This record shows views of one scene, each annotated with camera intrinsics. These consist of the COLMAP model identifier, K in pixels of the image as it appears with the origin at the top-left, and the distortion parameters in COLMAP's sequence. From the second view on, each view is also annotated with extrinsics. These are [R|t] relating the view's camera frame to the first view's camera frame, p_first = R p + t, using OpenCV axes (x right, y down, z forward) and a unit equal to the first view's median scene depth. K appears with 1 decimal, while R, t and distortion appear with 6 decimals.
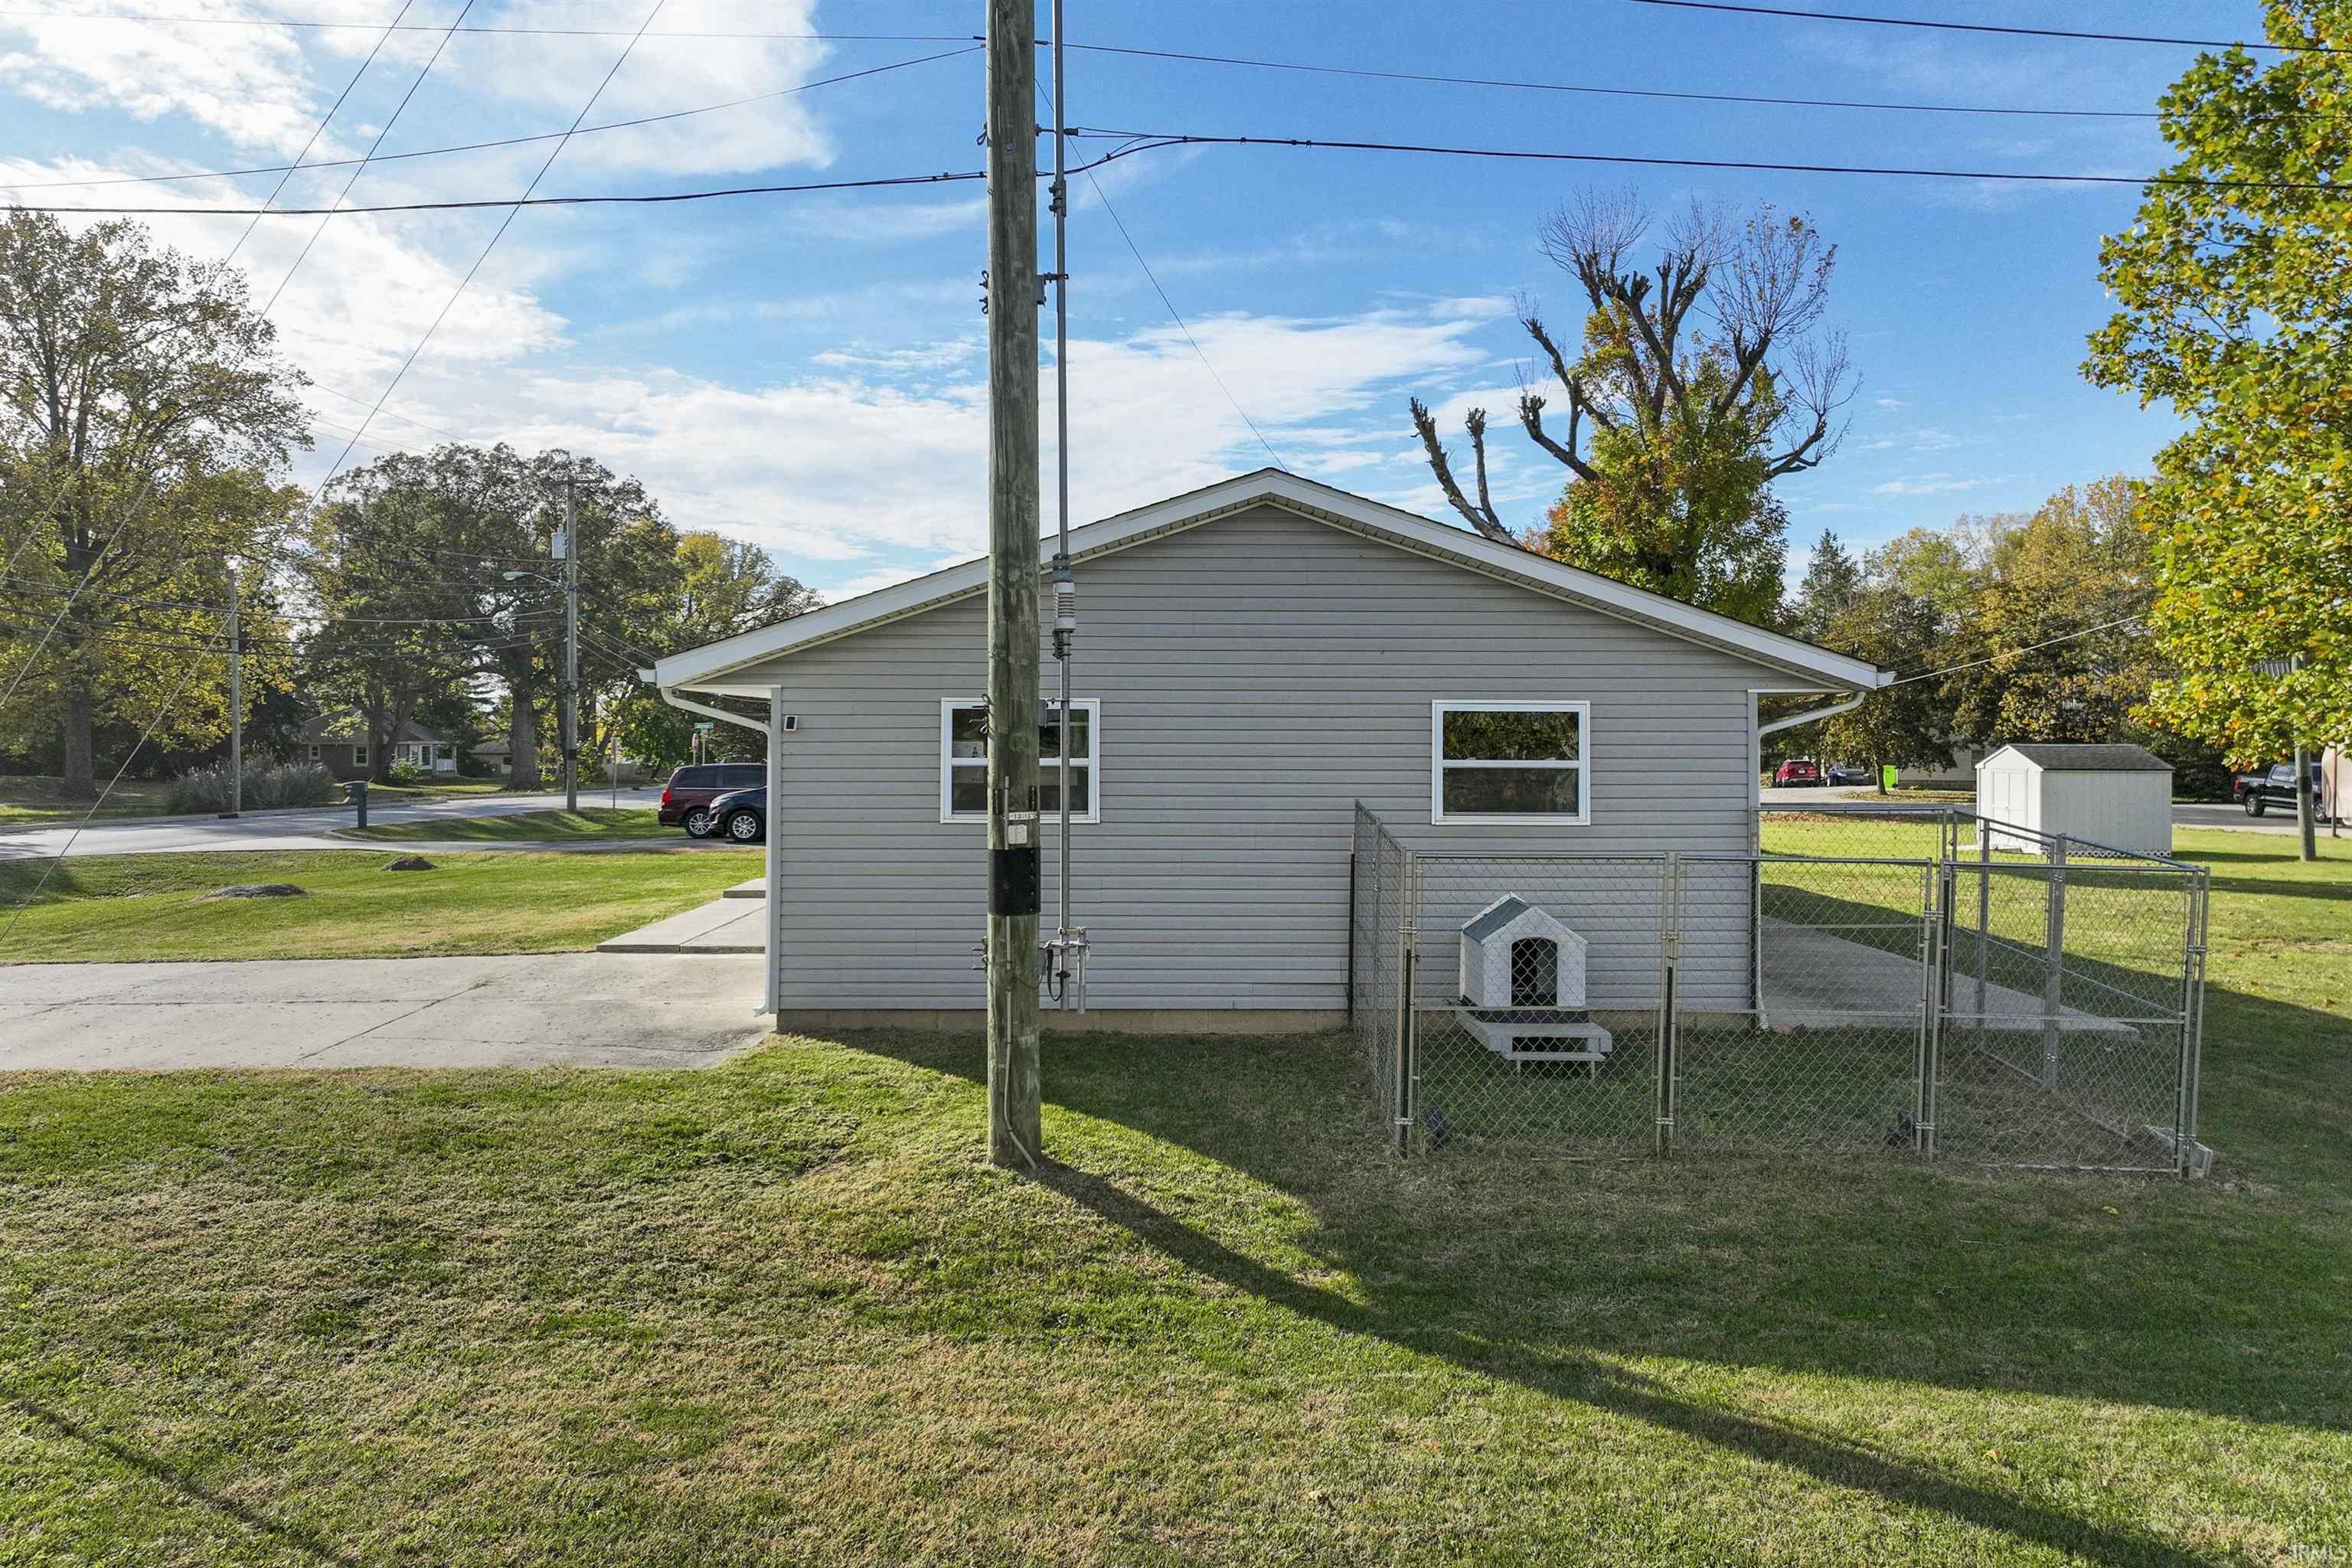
lens RADIAL K [[1697.7, 0, 1176.2], [0, 1697.7, 777.1], [0, 0, 1]] dist [-0.001480, 0.007069]
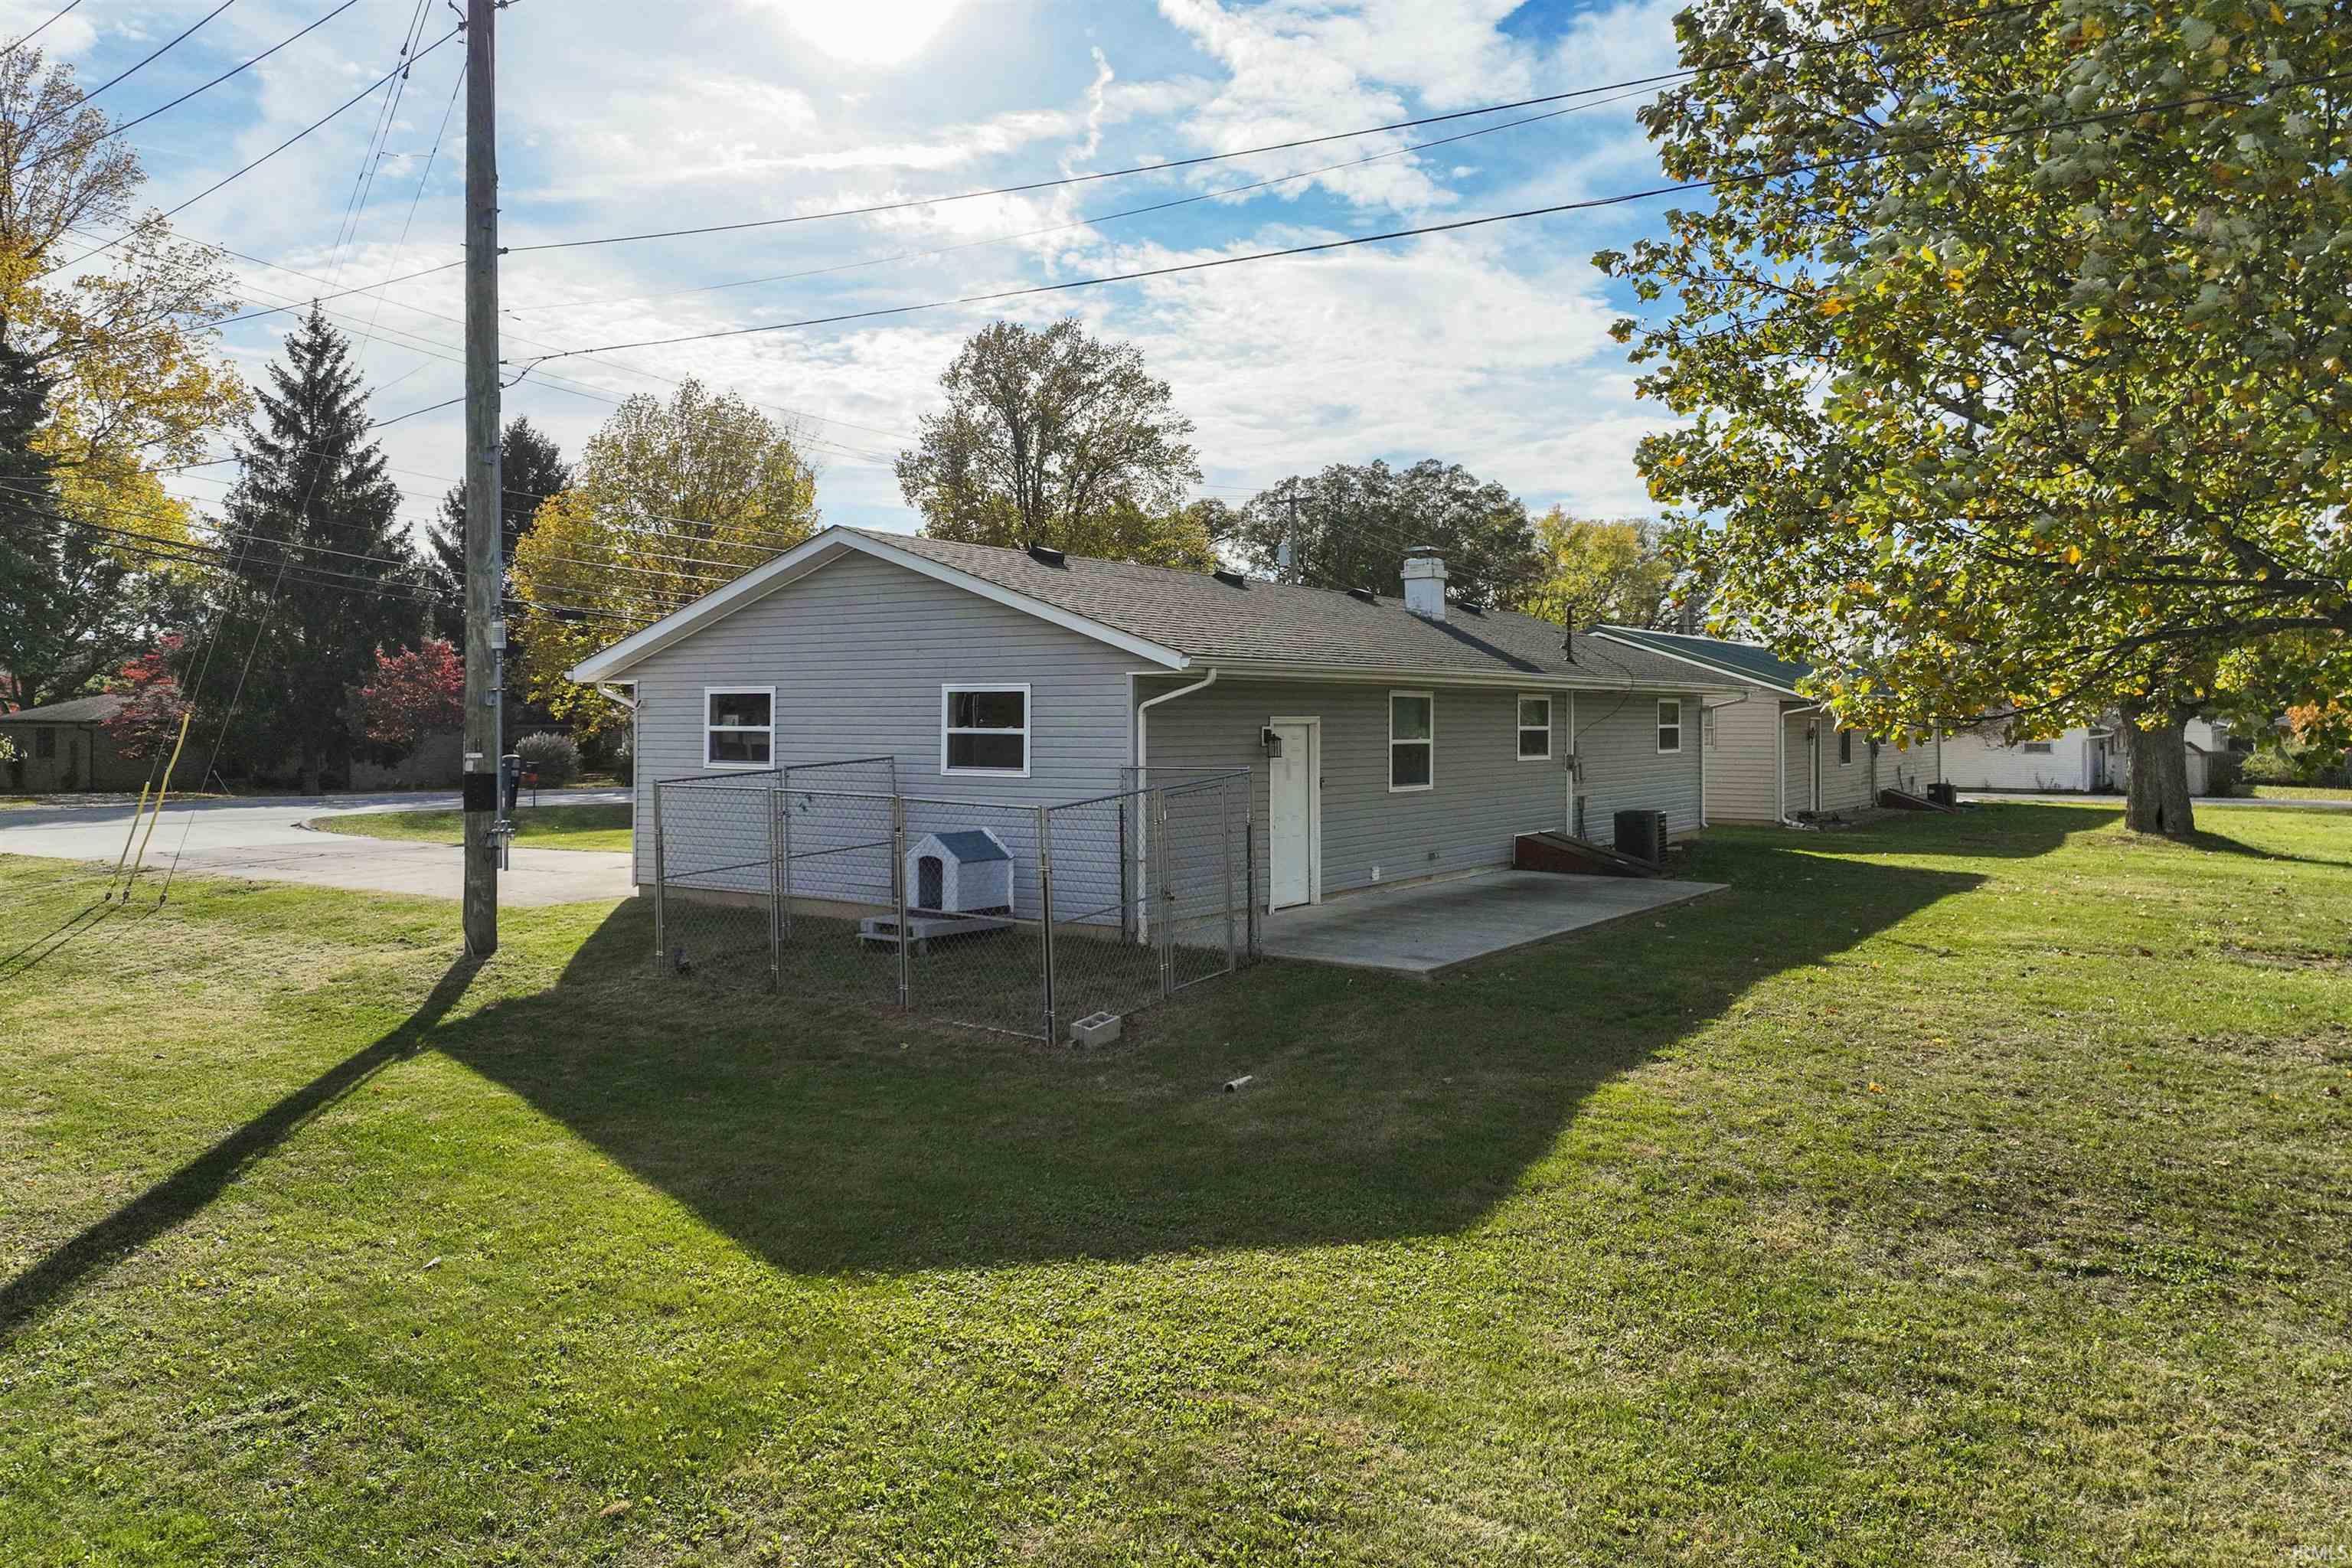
lens RADIAL K [[1697.7, 0, 1208.3], [0, 1697.7, 755.4], [0, 0, 1]] dist [-0.001480, 0.007069]
pose [[0.810507, 0.011264, -0.585621, 0.231375], [-0.011244, 0.999930, 0.003670, 0.000944], [0.585622, 0.003610, 0.810576, 0.004394]]
